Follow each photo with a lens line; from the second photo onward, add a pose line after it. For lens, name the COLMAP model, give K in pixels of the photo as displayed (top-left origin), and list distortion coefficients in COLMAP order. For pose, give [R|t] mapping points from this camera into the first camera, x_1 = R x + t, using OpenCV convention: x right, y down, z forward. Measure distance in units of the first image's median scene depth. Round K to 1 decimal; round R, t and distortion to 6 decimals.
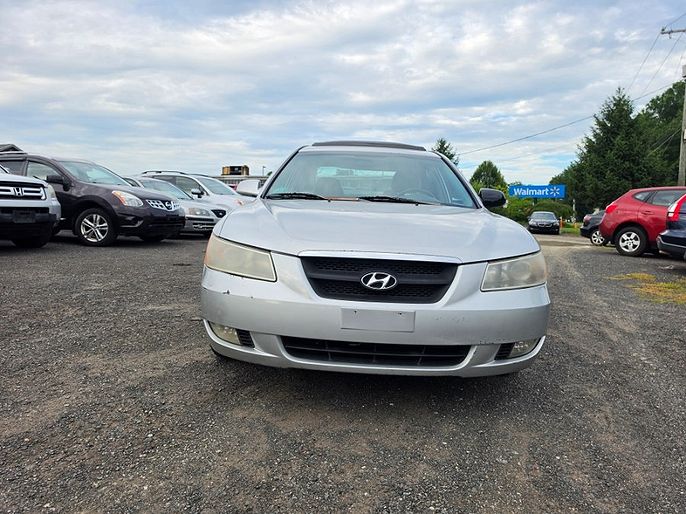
lens RADIAL K [[472.5, 0, 342.4], [0, 472.5, 254.5], [0, 0, 1]] dist [0.002609, -0.017236]
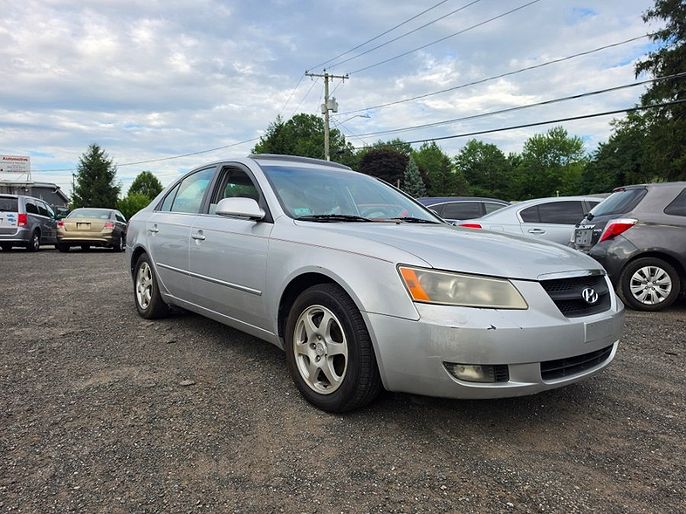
lens RADIAL K [[472.5, 0, 344.6], [0, 472.5, 254.5], [0, 0, 1]] dist [0.002609, -0.017236]
pose [[0.762869, -0.058893, 0.643866, -1.051920], [0.075028, 0.997179, 0.002313, -0.086507], [-0.642186, 0.046543, 0.765135, 0.471763]]
